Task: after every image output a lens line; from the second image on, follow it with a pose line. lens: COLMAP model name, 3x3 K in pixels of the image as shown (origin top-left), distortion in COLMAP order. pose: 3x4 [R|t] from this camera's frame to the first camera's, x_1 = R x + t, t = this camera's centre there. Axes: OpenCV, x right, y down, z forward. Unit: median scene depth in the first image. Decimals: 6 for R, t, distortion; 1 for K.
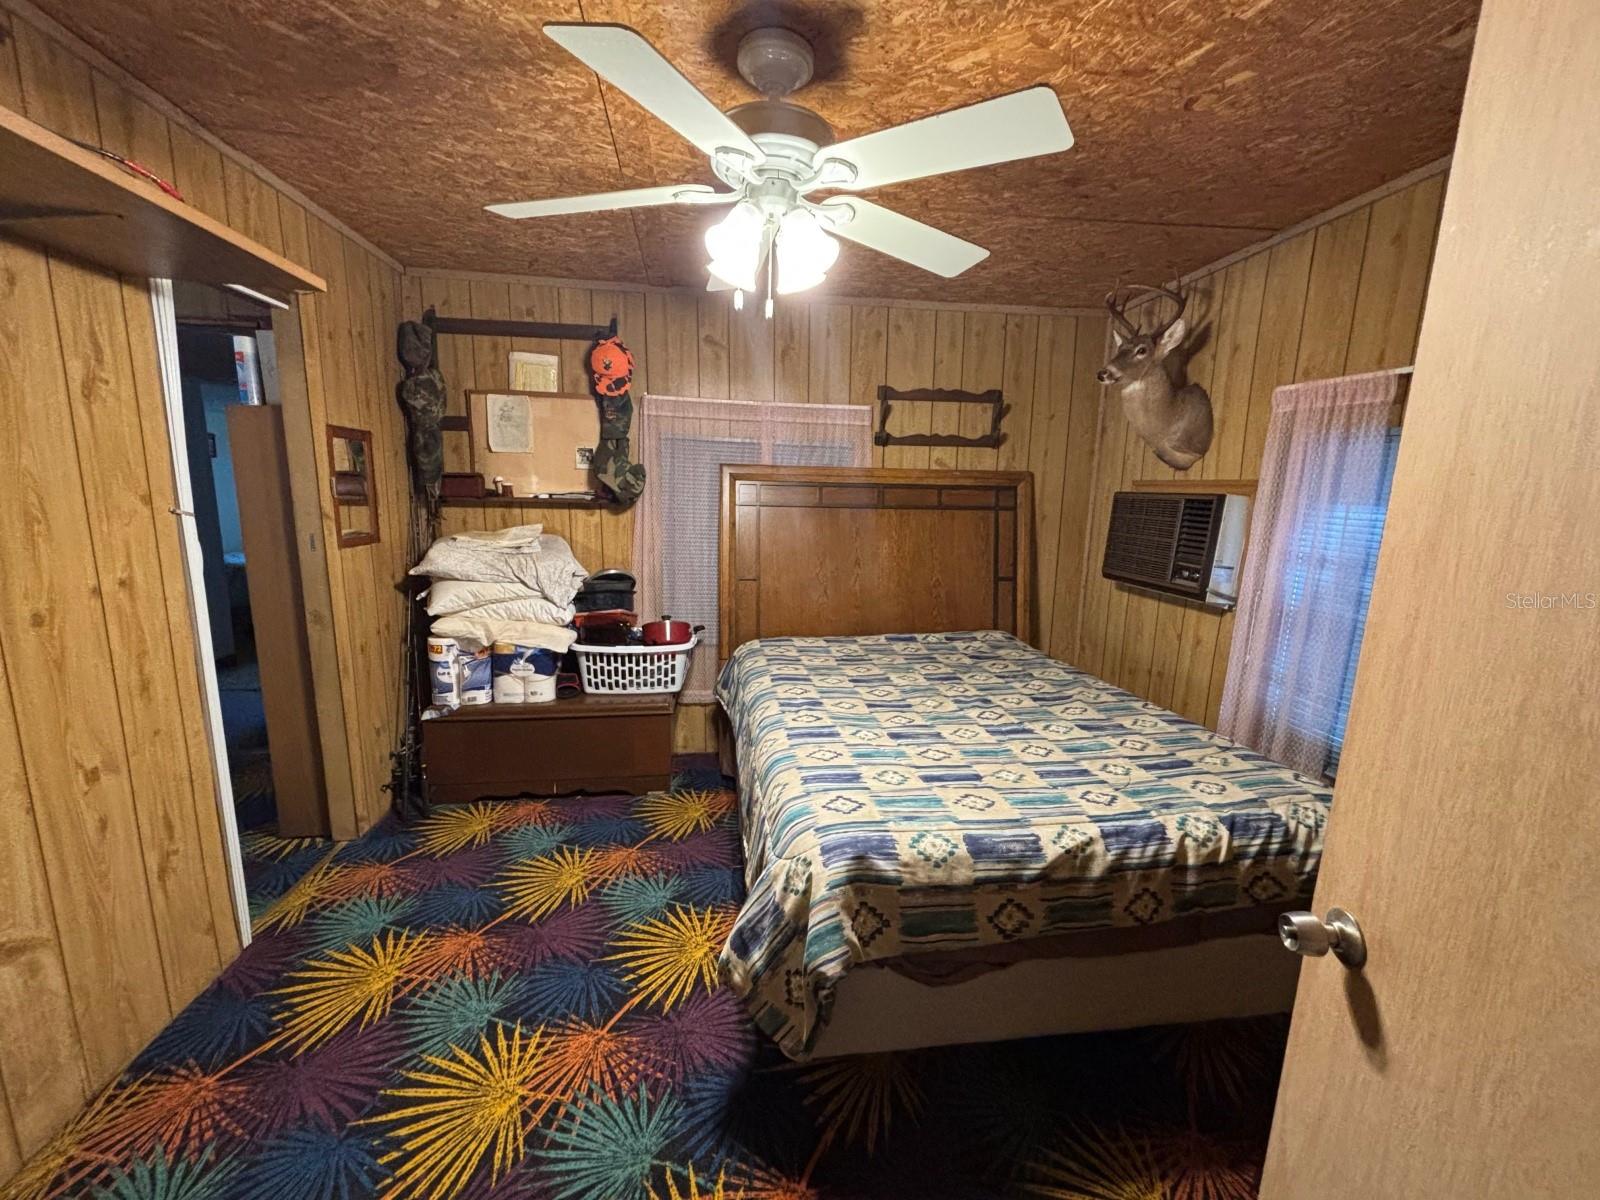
lens RADIAL K [[647.7, 0, 797.3], [0, 647.7, 598.0], [0, 0, 1]] dist [-0.001440, 0.003779]
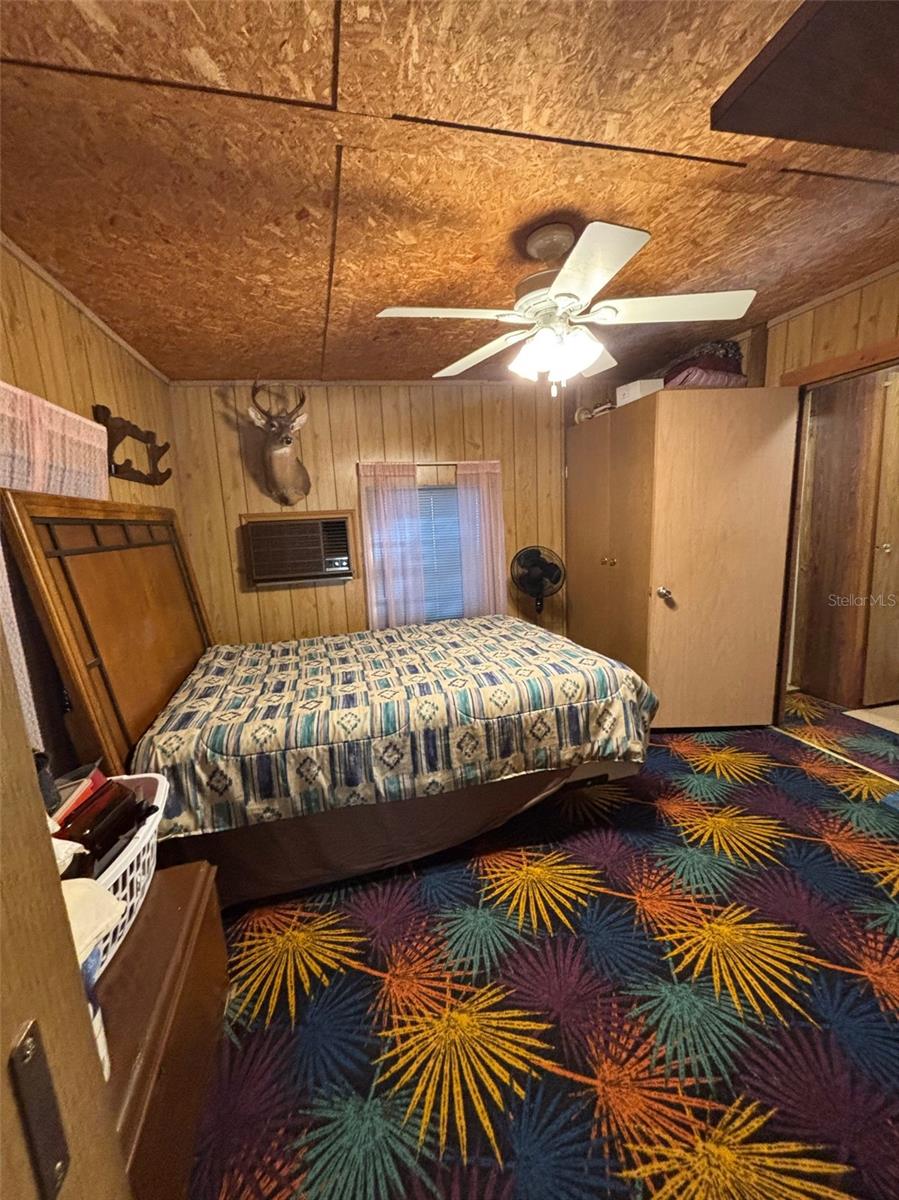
lens RADIAL K [[486.8, 0, 449.5], [0, 486.8, 600.0], [0, 0, 1]] dist [0.003715, 0.000065]
pose [[-0.123255, -0.177305, 0.976407, -1.187018], [0.221579, 0.954153, 0.201234, -0.228811], [-0.967322, 0.241154, -0.078317, 1.363180]]
